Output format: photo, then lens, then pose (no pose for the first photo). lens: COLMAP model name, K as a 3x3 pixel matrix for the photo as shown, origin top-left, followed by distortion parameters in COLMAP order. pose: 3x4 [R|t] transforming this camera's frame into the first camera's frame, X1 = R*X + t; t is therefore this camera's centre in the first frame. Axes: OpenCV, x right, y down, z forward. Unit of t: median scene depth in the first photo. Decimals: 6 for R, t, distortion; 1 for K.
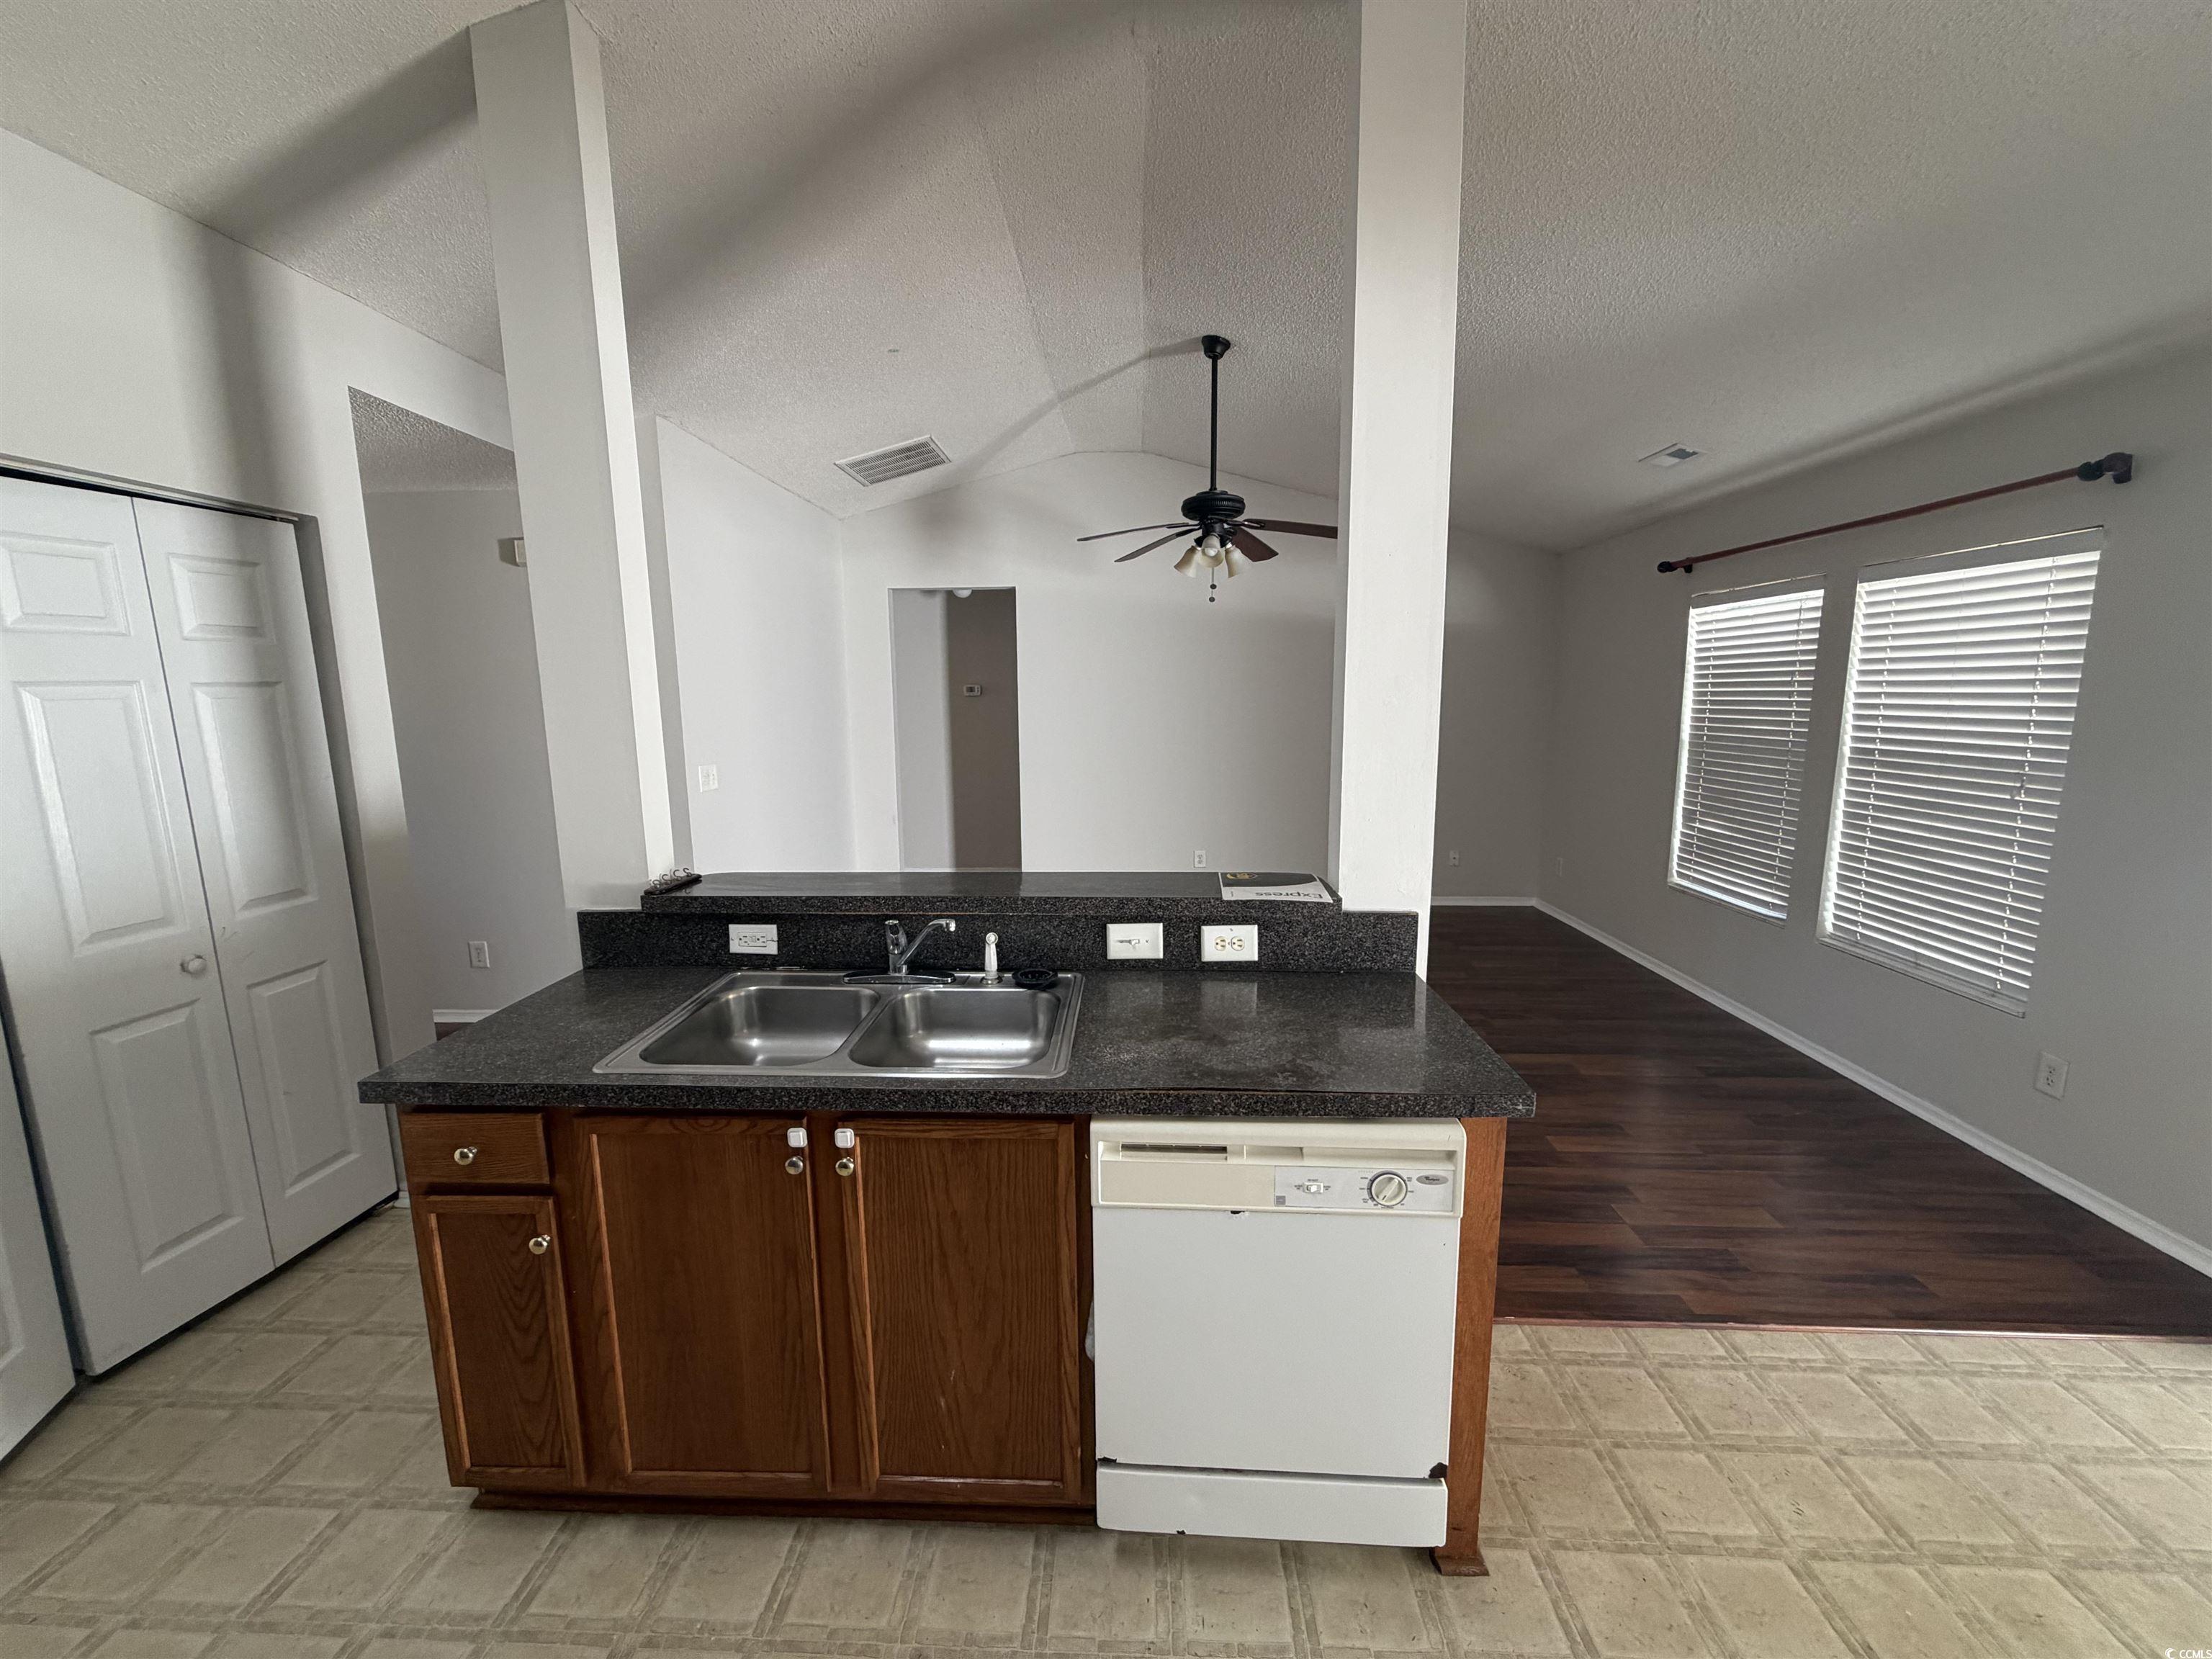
lens RADIAL K [[884.7, 0, 1101.6], [0, 884.7, 822.4], [0, 0, 1]] dist [-0.000671, 0.000924]
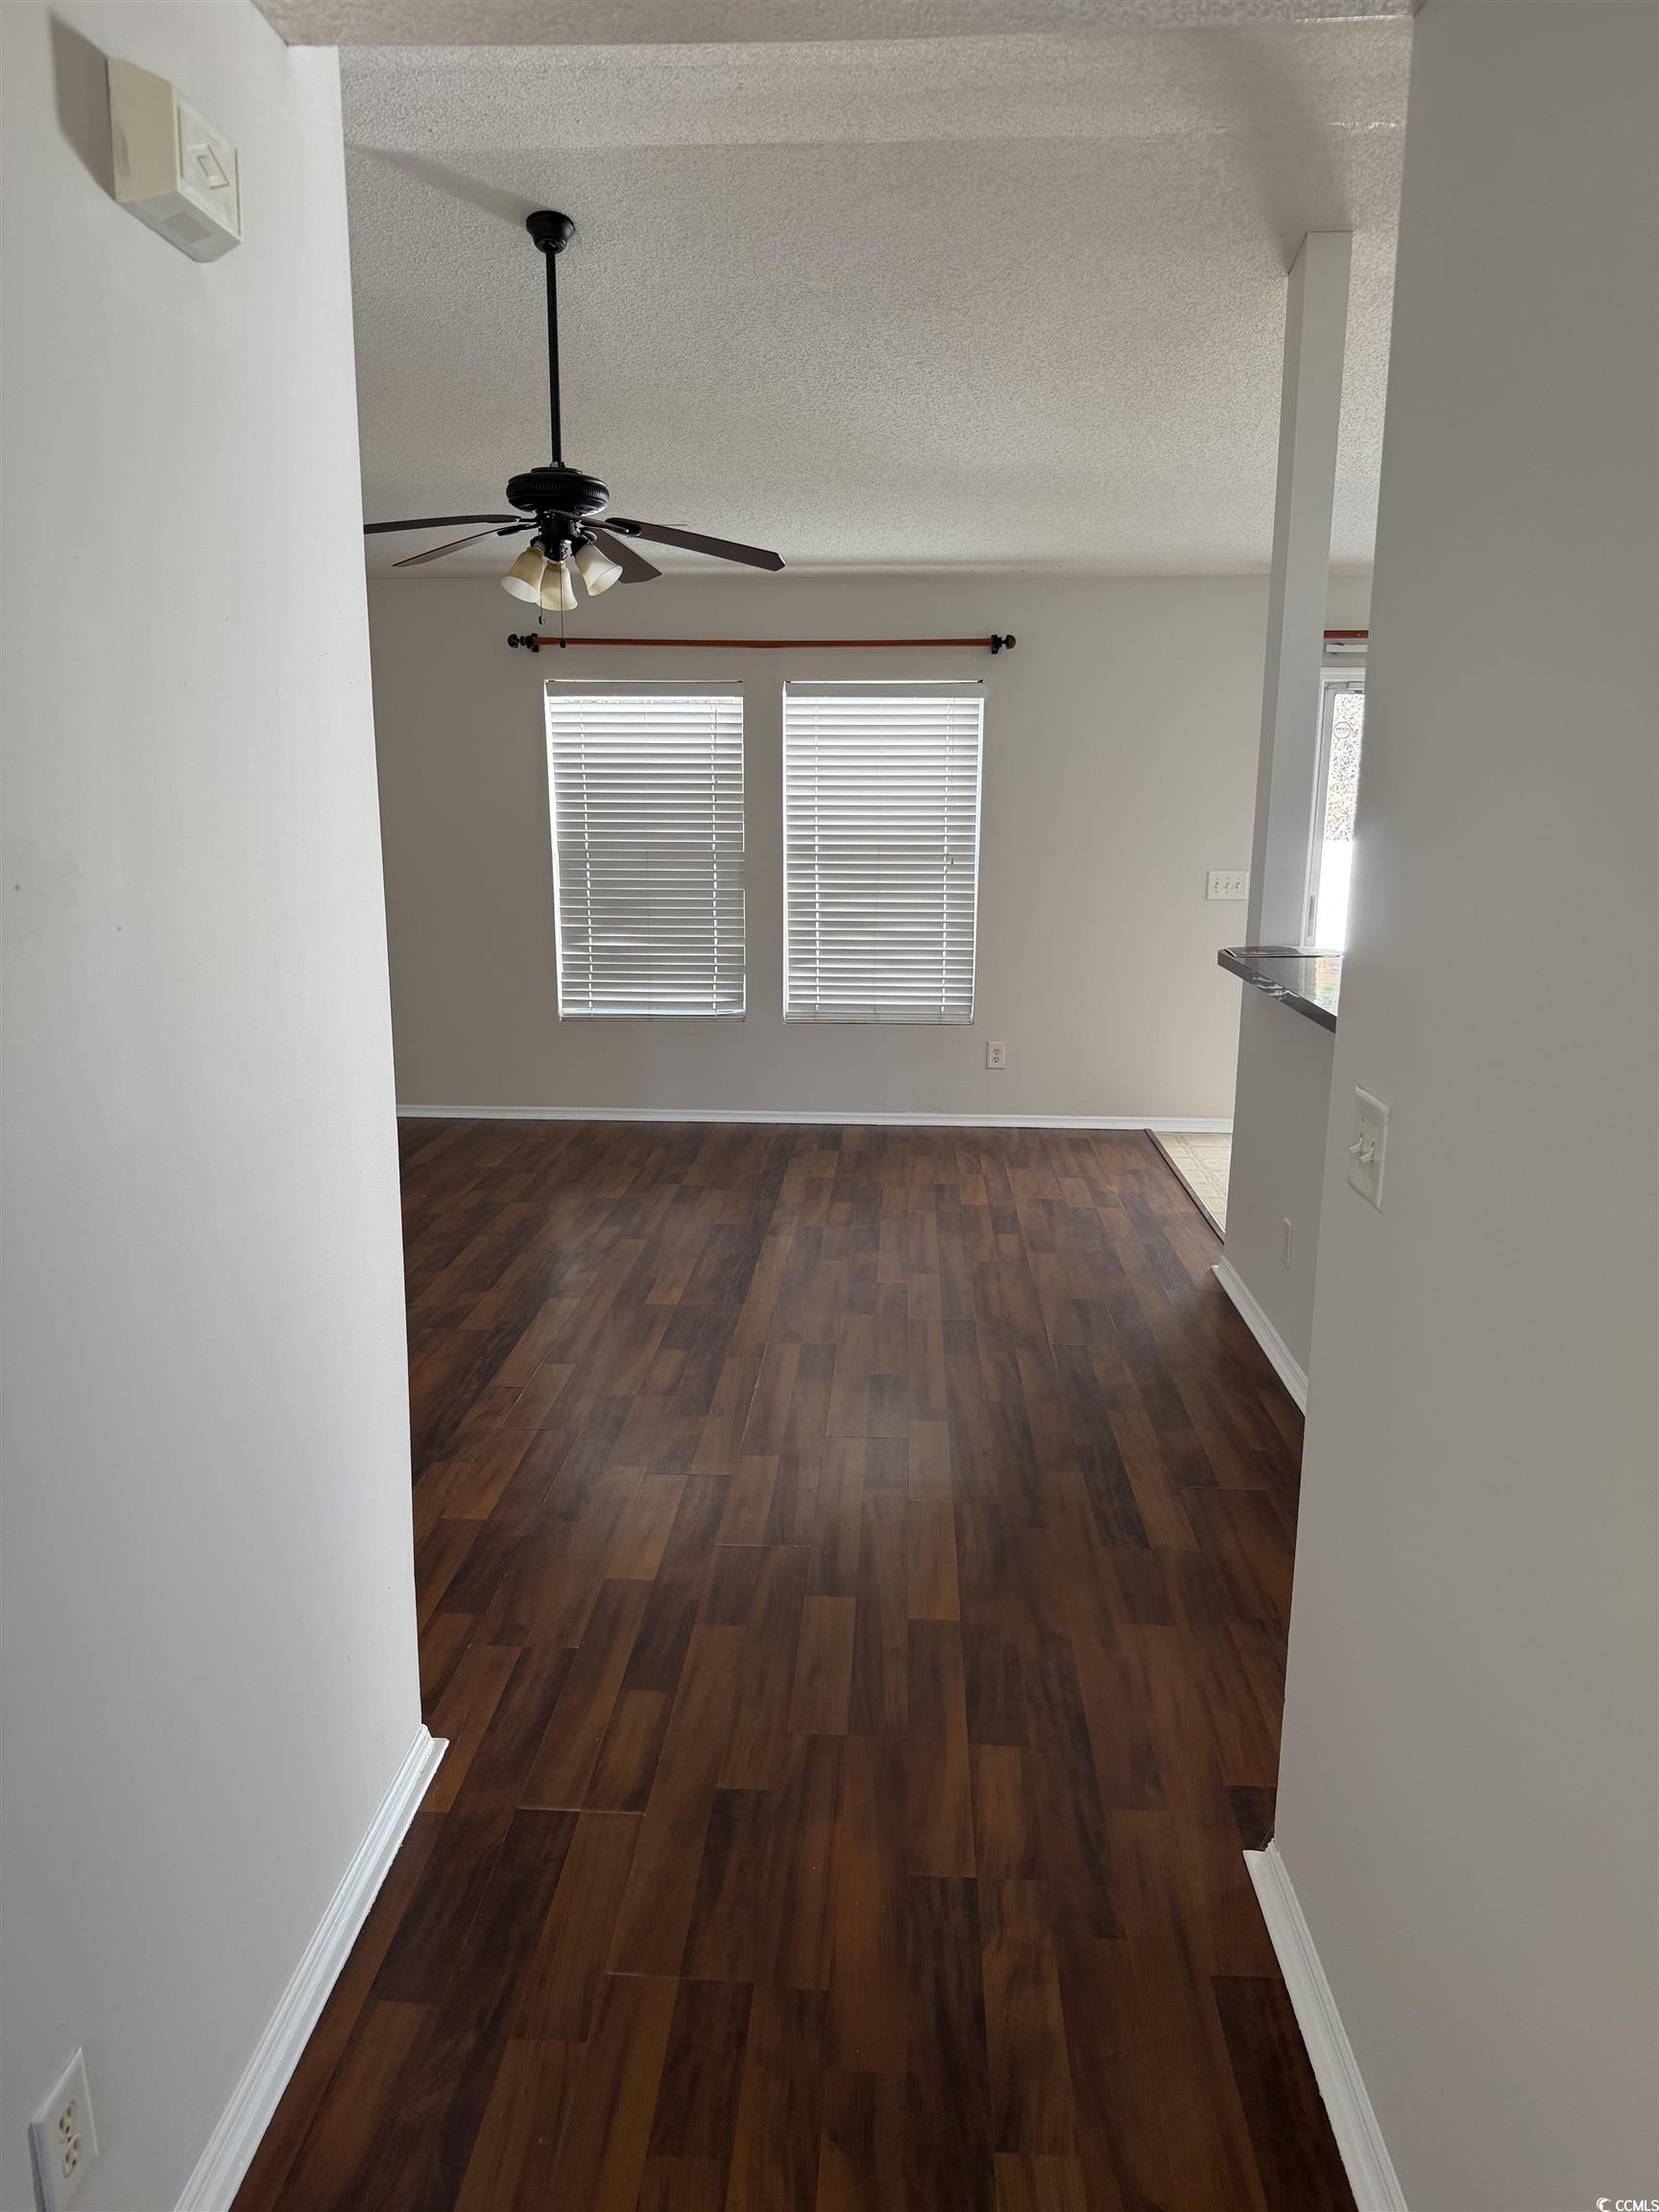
lens RADIAL K [[1543.3, 0, 810.1], [0, 1543.3, 1149.0], [0, 0, 1]] dist [0.035024, -0.052605]
pose [[0.022510, -0.223501, 0.974444, -1.186708], [0.144096, 0.965239, 0.218061, -0.138069], [-0.989308, 0.135505, 0.053933, 0.934152]]
